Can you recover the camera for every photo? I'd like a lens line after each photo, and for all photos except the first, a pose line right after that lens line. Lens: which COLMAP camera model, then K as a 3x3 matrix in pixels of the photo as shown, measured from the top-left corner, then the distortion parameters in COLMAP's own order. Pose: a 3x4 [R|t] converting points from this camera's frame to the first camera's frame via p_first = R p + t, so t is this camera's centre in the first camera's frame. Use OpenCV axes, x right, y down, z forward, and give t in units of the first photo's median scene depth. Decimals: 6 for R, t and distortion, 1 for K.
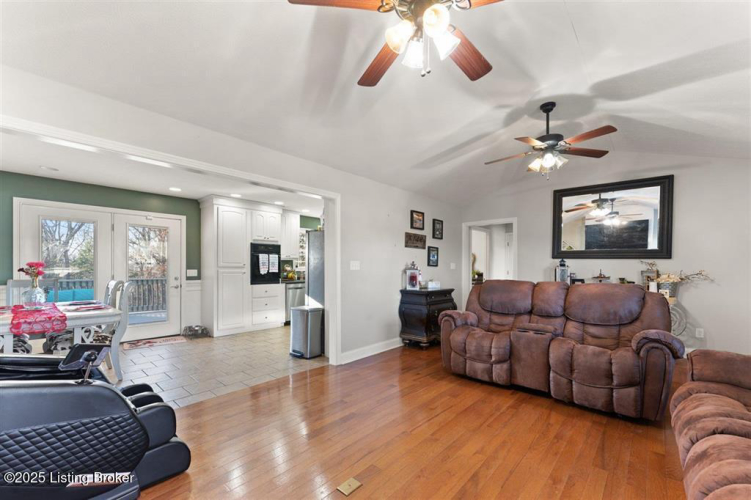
lens RADIAL K [[308.4, 0, 375.6], [0, 308.4, 265.9], [0, 0, 1]] dist [-0.001065, -0.000151]
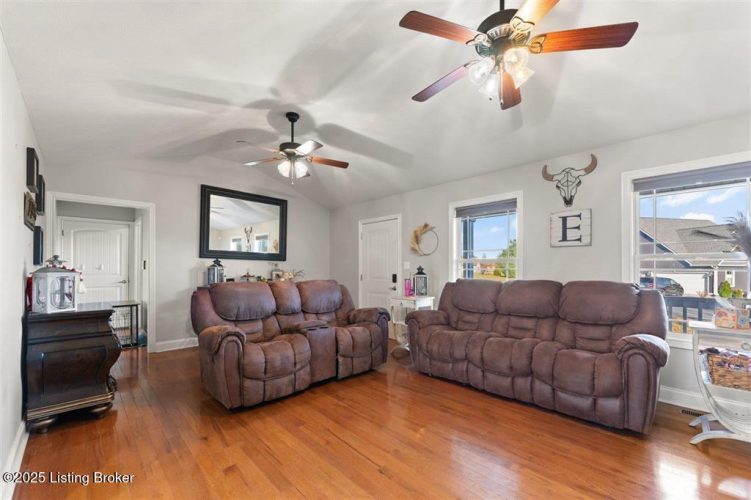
lens RADIAL K [[308.4, 0, 375.6], [0, 308.4, 265.9], [0, 0, 1]] dist [-0.001065, -0.000151]
pose [[0.067941, 0.003862, 0.997682, -0.474174], [-0.006011, 0.999976, -0.003462, 0.000677], [-0.997671, -0.005762, 0.067962, 0.630387]]
